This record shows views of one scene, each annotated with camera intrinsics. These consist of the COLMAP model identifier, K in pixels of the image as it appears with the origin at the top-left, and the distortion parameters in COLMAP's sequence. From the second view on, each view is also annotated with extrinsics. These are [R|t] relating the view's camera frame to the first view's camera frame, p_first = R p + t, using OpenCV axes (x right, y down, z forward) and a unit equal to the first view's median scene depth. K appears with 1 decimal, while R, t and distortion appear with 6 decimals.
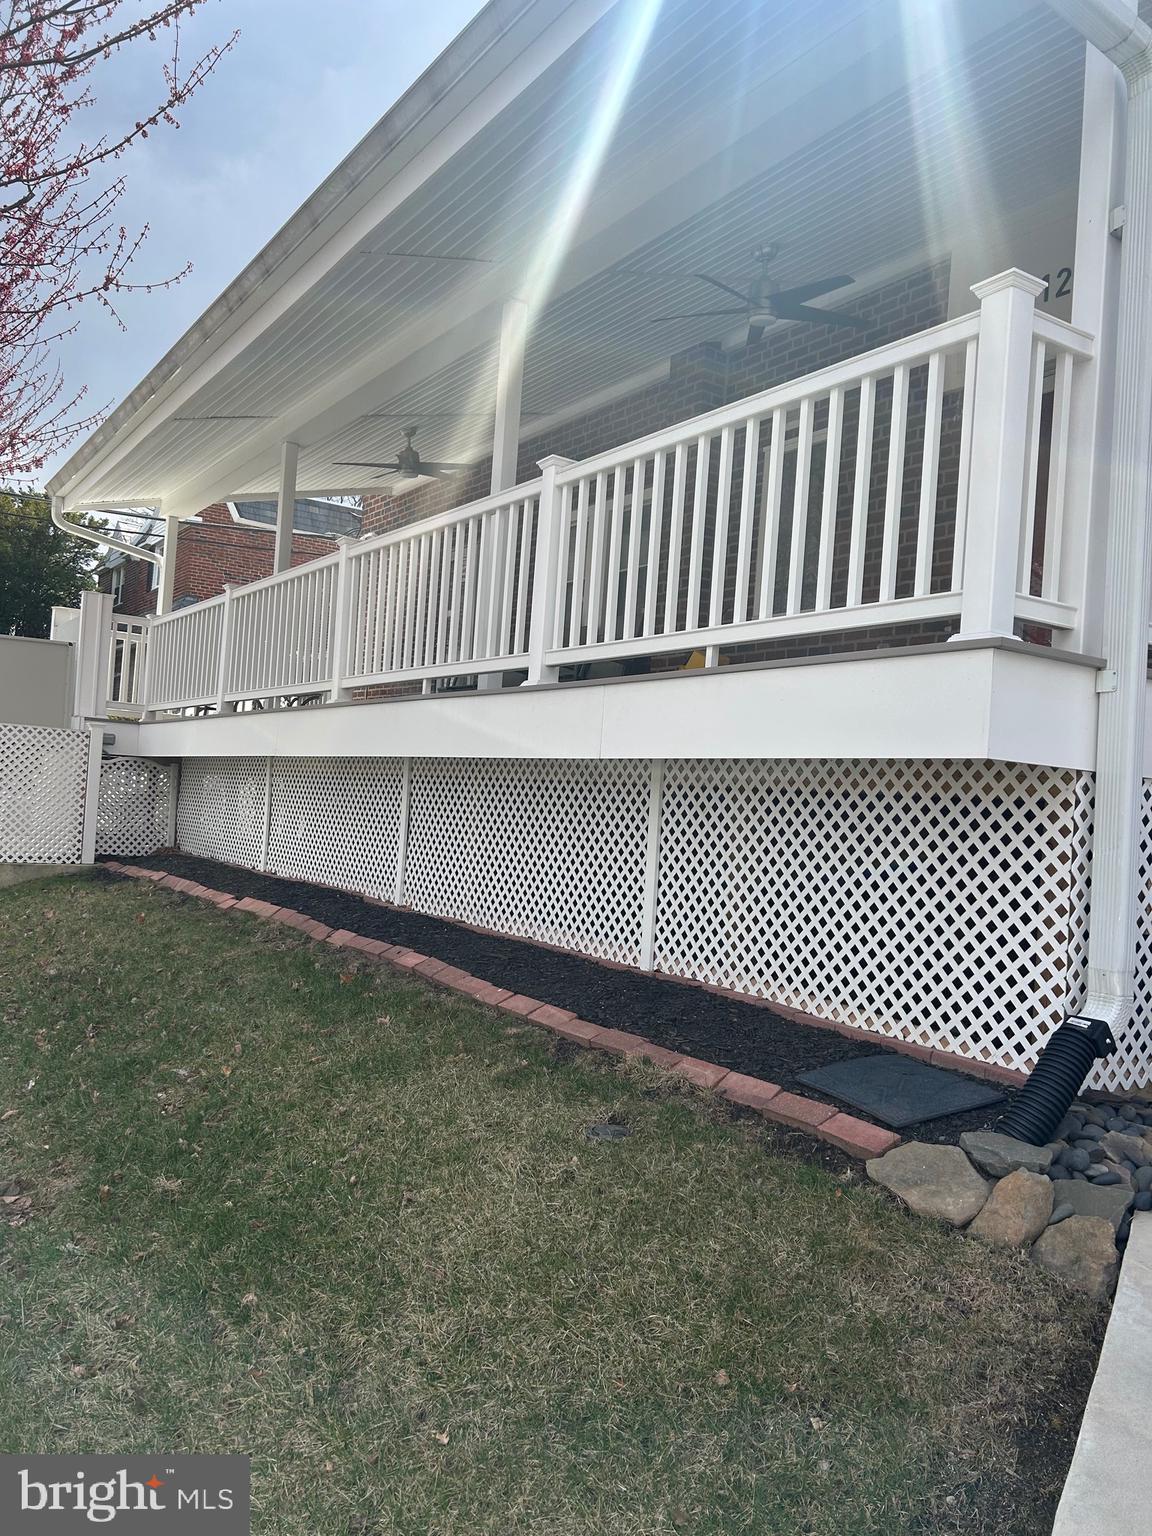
lens RADIAL K [[1169.2, 0, 577.8], [0, 1169.2, 790.0], [0, 0, 1]] dist [0.043262, -0.052277]
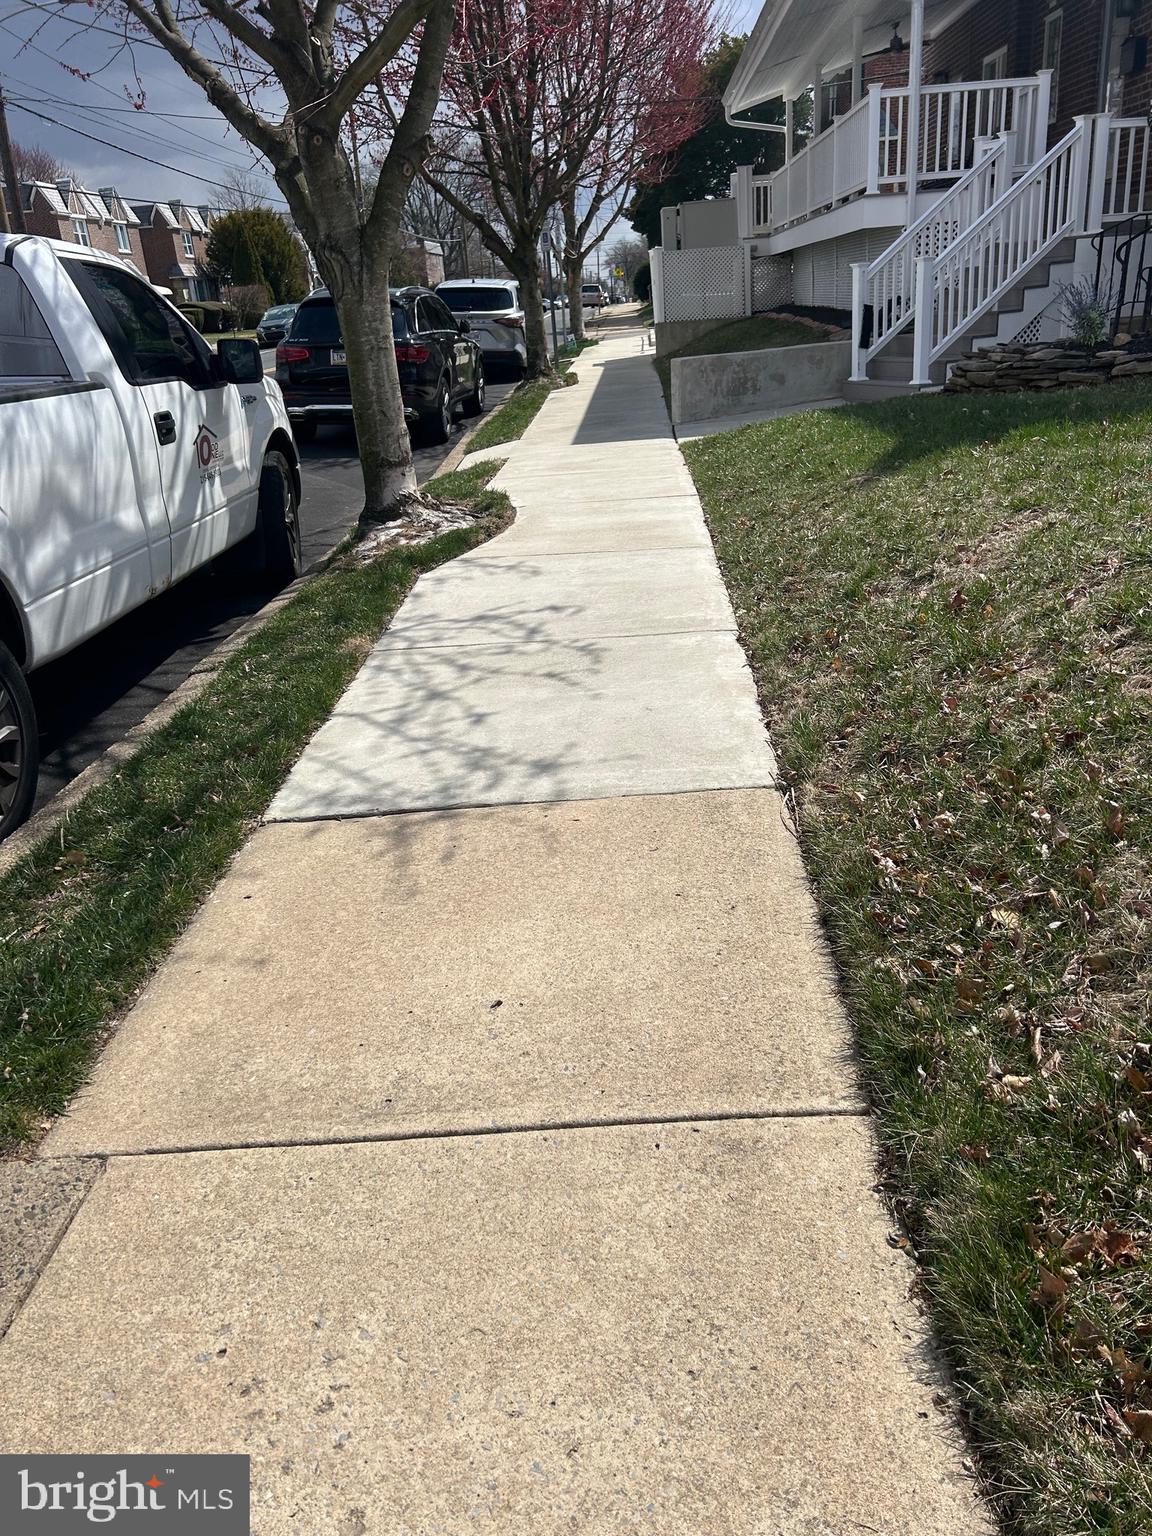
lens RADIAL K [[1199.2, 0, 570.6], [0, 1199.2, 778.4], [0, 0, 1]] dist [0.048759, -0.074990]
pose [[0.794315, 0.101109, -0.599033, 1.121394], [0.135460, 0.931750, 0.336887, 0.104743], [0.592212, -0.348739, 0.726406, -1.637886]]
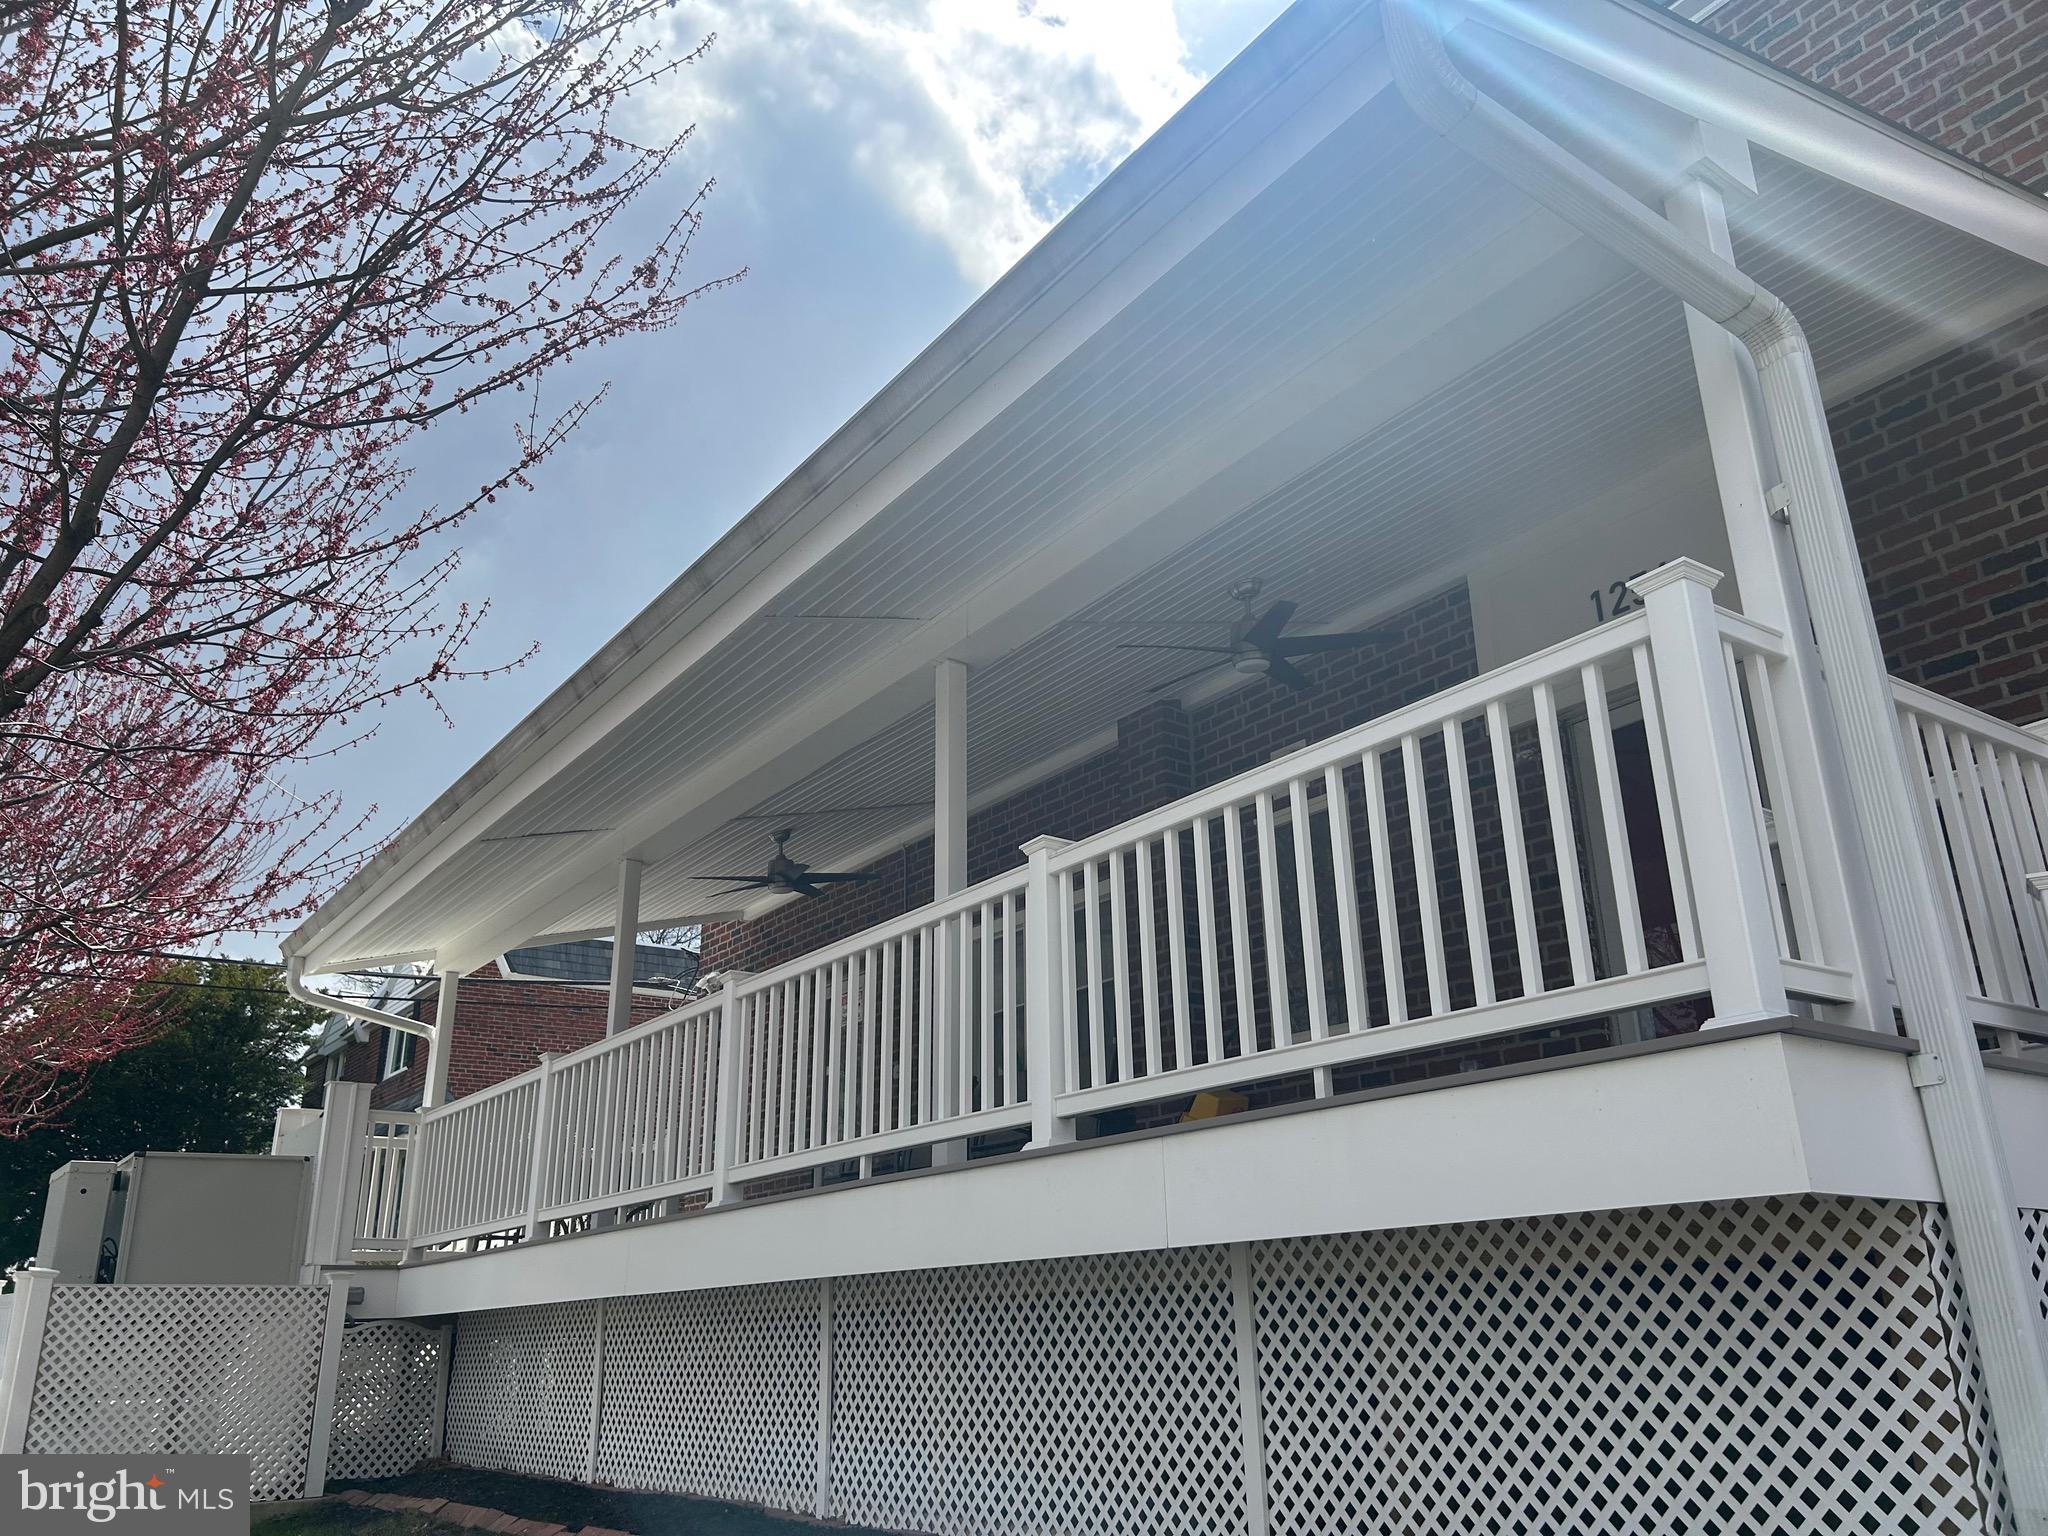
lens RADIAL K [[1553.4, 0, 1031.8], [0, 1553.4, 768.2], [0, 0, 1]] dist [0.052852, -0.070980]
pose [[0.995635, -0.068139, 0.063787, -0.073143], [0.085358, 0.941179, -0.326949, 0.000107], [-0.037757, 0.330966, 0.942887, 0.033579]]
